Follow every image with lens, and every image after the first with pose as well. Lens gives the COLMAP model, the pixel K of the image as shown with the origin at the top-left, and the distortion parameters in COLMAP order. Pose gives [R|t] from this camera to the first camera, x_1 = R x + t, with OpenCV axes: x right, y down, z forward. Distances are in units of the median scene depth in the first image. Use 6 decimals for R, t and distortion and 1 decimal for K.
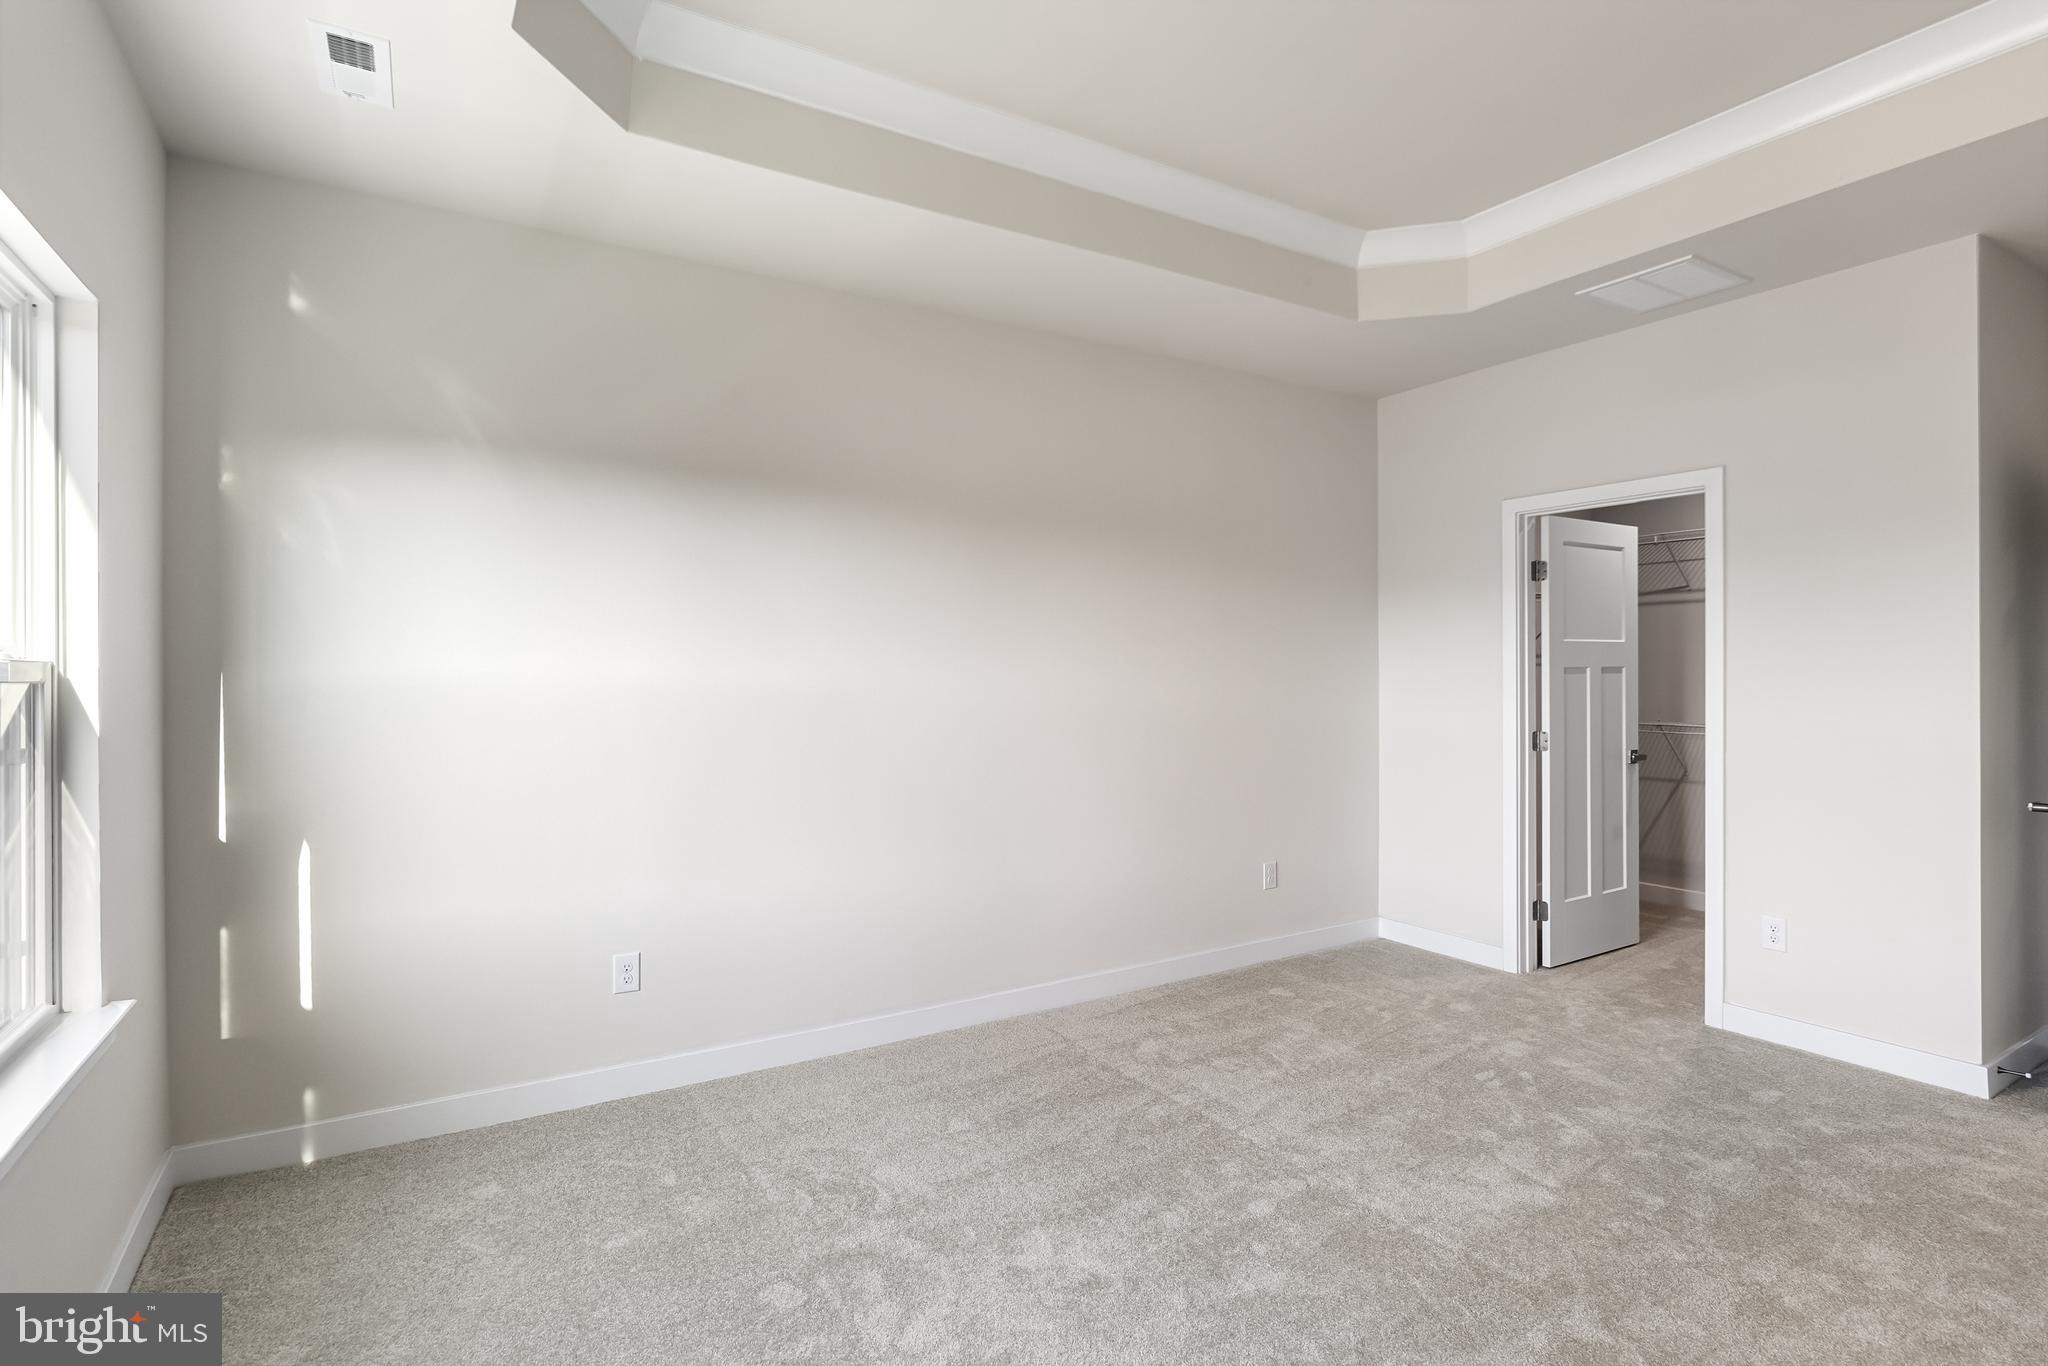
lens RADIAL K [[1025.6, 0, 1028.0], [0, 1025.6, 675.5], [0, 0, 1]] dist [-0.002259, -0.000288]
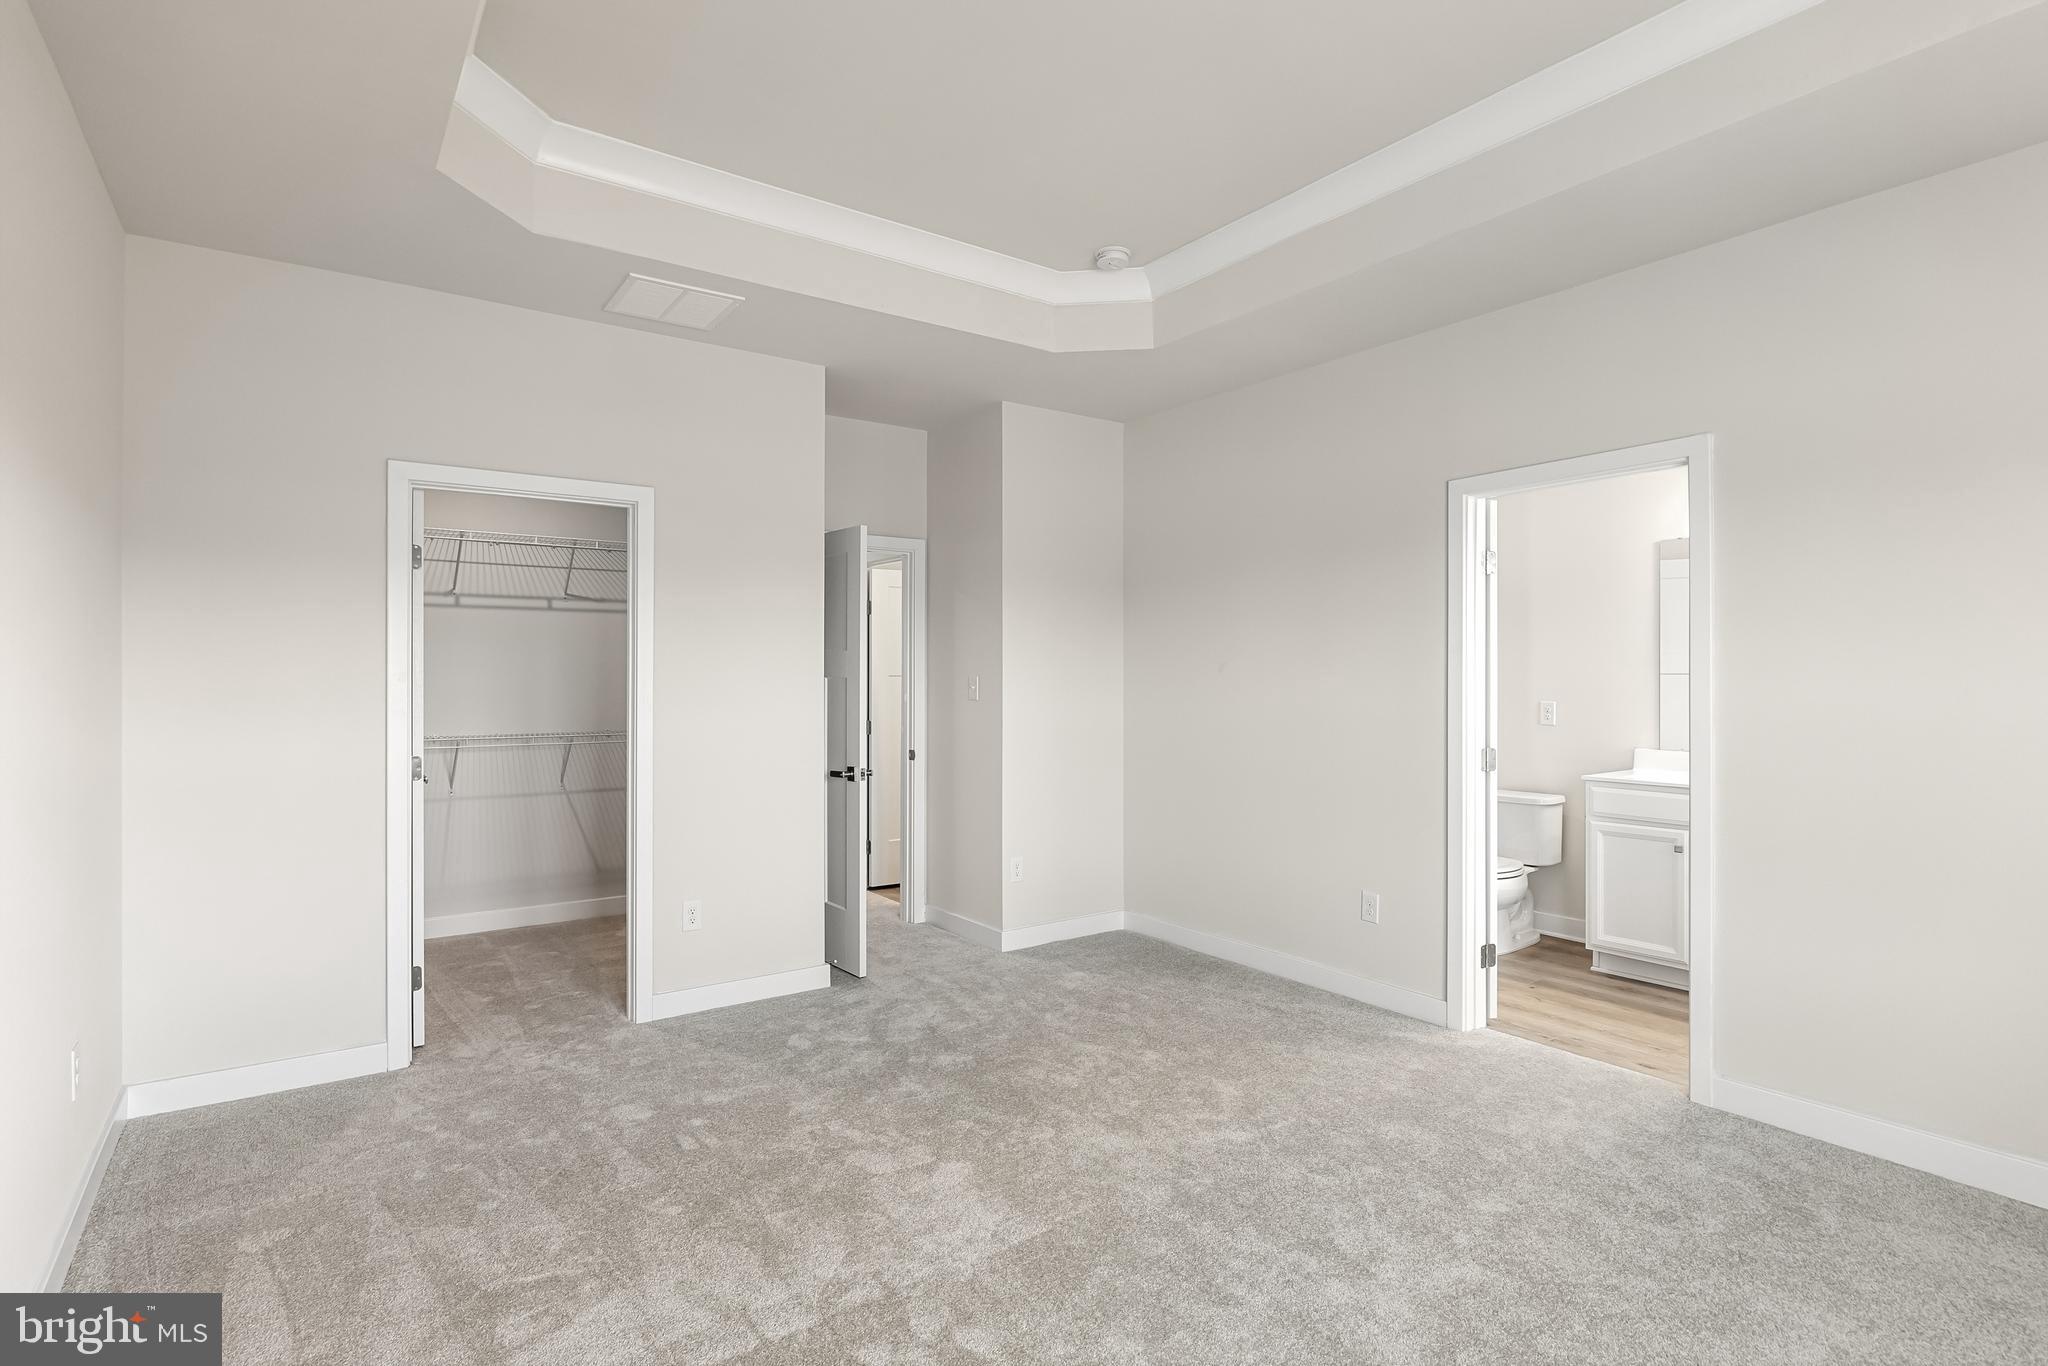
lens RADIAL K [[1025.6, 0, 1030.5], [0, 1025.6, 677.1], [0, 0, 1]] dist [-0.002259, -0.000288]
pose [[-0.072861, 0.002037, 0.997340, -0.410371], [0.002896, 0.999994, -0.001831, -0.005483], [-0.997338, 0.002754, -0.072867, 0.699391]]
